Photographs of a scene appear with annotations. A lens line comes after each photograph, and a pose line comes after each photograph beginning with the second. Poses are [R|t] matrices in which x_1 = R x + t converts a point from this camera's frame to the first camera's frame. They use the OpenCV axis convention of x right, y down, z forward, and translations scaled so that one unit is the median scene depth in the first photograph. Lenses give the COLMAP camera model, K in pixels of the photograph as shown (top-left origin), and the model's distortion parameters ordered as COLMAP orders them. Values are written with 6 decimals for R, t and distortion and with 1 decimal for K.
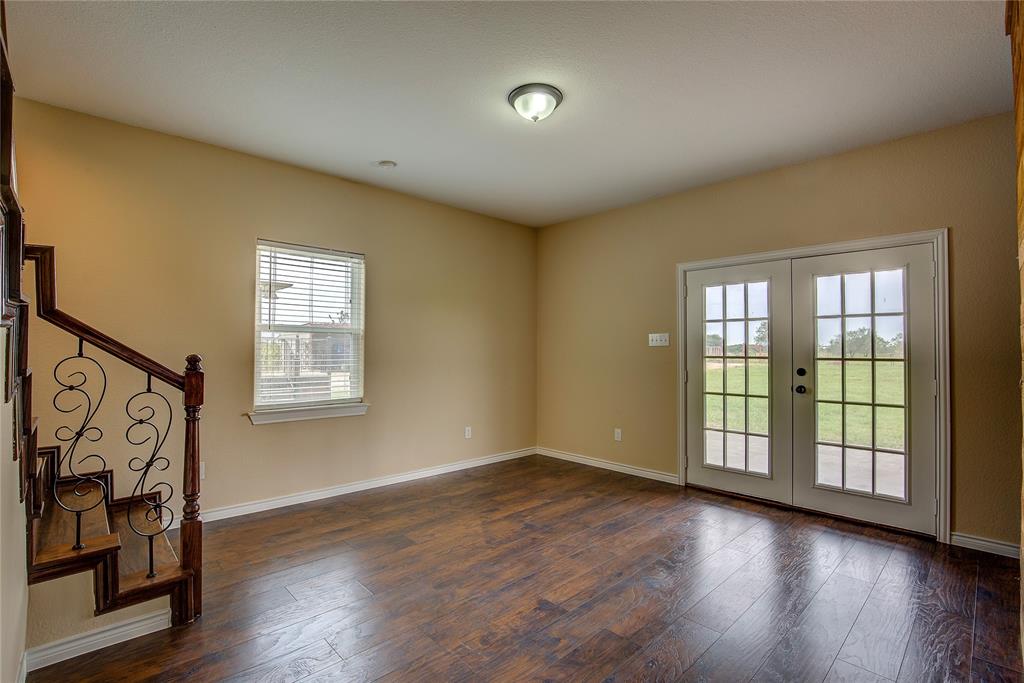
lens RADIAL K [[471.7, 0, 512.1], [0, 471.7, 340.8], [0, 0, 1]] dist [-0.027457, 0.002166]
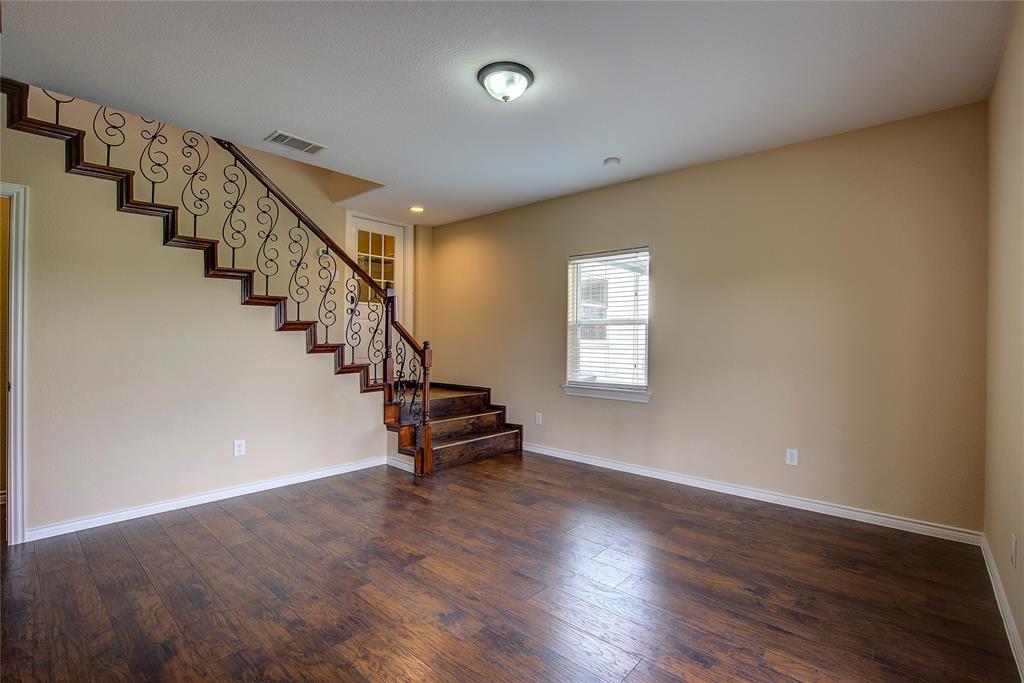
lens RADIAL K [[471.7, 0, 513.5], [0, 471.7, 341.6], [0, 0, 1]] dist [-0.027457, 0.002166]
pose [[0.085797, 0.005991, -0.996295, 0.862677], [0.012389, 0.999898, 0.007079, 0.015603], [0.996236, -0.012950, 0.085714, 0.793632]]
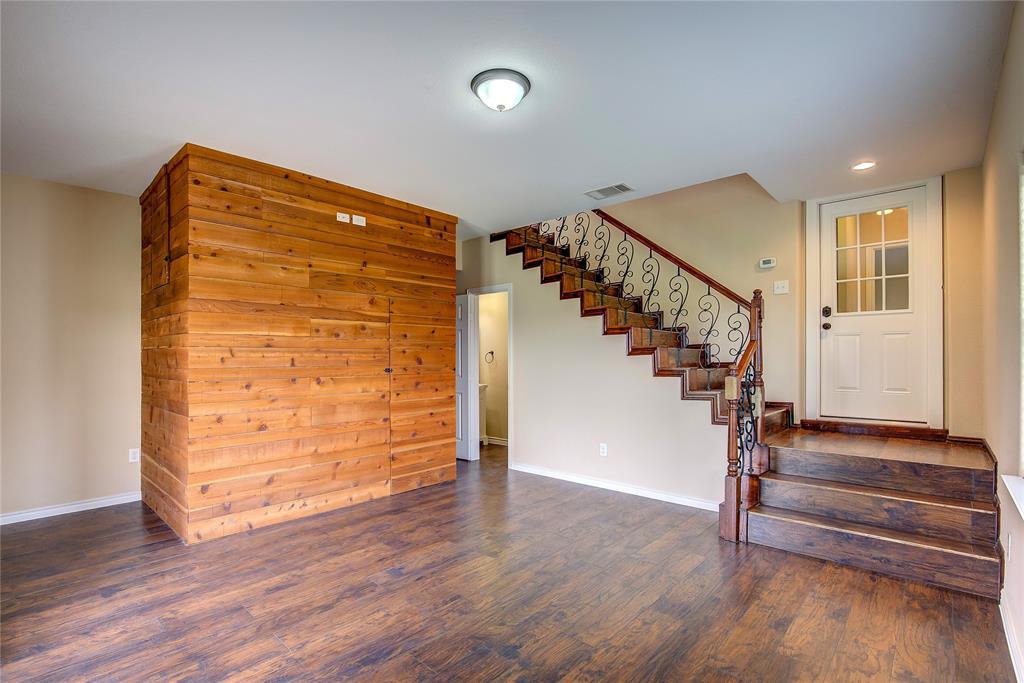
lens RADIAL K [[471.7, 0, 504.8], [0, 471.7, 366.4], [0, 0, 1]] dist [-0.027457, 0.002166]
pose [[-0.998379, 0.002712, -0.056847, 0.077684], [0.003078, 0.999975, -0.006350, 0.027821], [0.056828, -0.006515, -0.998363, 1.616072]]
